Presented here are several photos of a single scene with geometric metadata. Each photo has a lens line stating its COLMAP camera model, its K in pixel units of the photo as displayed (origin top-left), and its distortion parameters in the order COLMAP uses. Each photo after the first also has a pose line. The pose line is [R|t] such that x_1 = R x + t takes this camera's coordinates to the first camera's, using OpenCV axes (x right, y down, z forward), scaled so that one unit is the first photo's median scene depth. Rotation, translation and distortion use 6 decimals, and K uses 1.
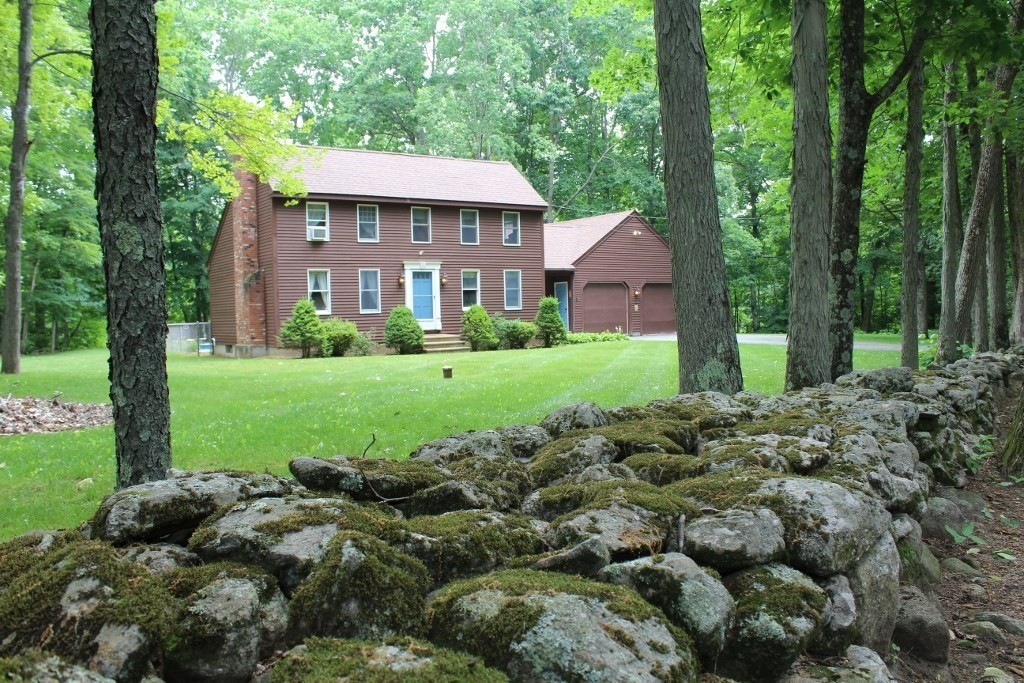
lens RADIAL K [[853.8, 0, 506.8], [0, 853.8, 343.1], [0, 0, 1]] dist [-0.149552, 0.122123]
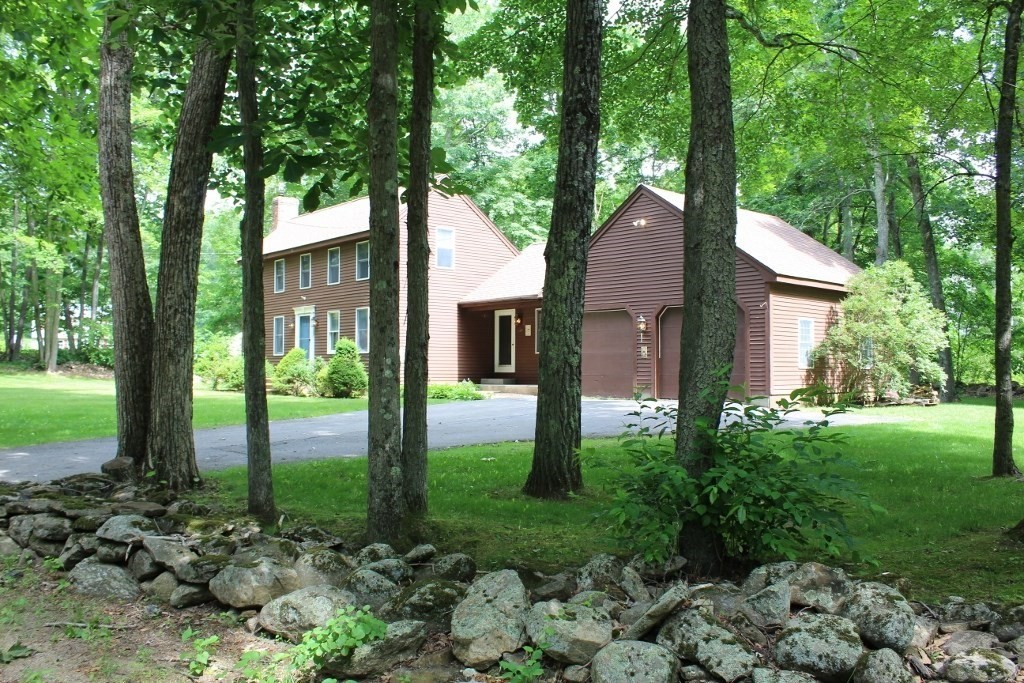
lens RADIAL K [[853.8, 0, 506.8], [0, 853.8, 343.1], [0, 0, 1]] dist [-0.149552, 0.122123]
pose [[0.161719, -0.009826, -0.986788, 0.953091], [-0.038508, 0.999126, -0.016259, -0.046078], [0.986085, 0.040629, 0.161199, 1.097618]]
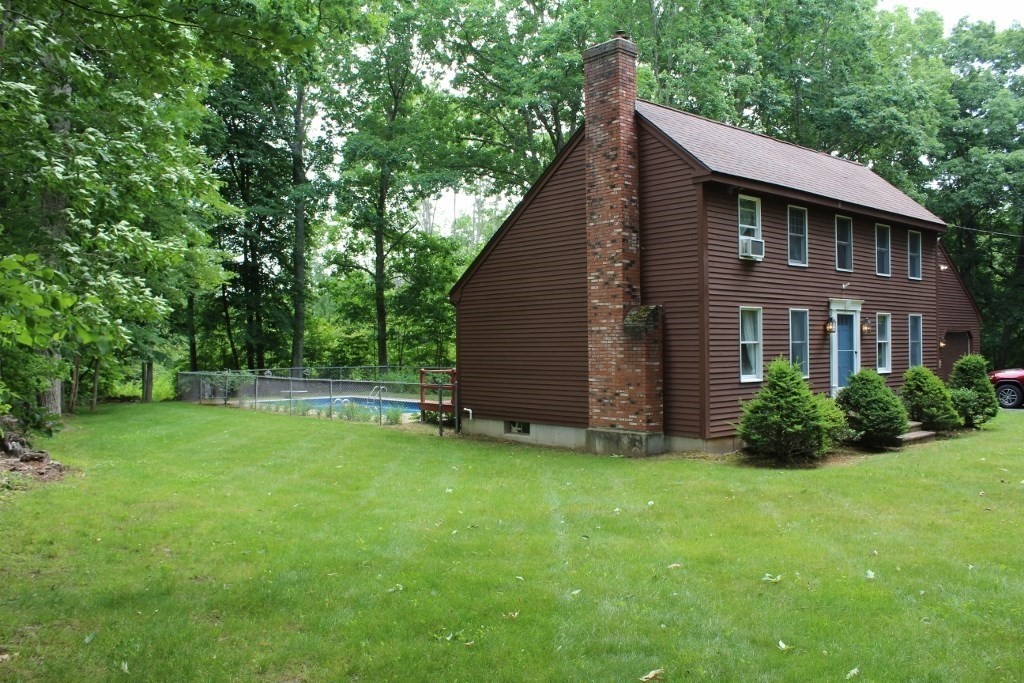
lens RADIAL K [[853.8, 0, 506.8], [0, 853.8, 343.1], [0, 0, 1]] dist [-0.149552, 0.122123]
pose [[0.992485, 0.019857, 0.120743, -0.443727], [-0.015219, 0.999115, -0.039208, -0.033230], [-0.121415, 0.037075, 0.991909, 0.402184]]
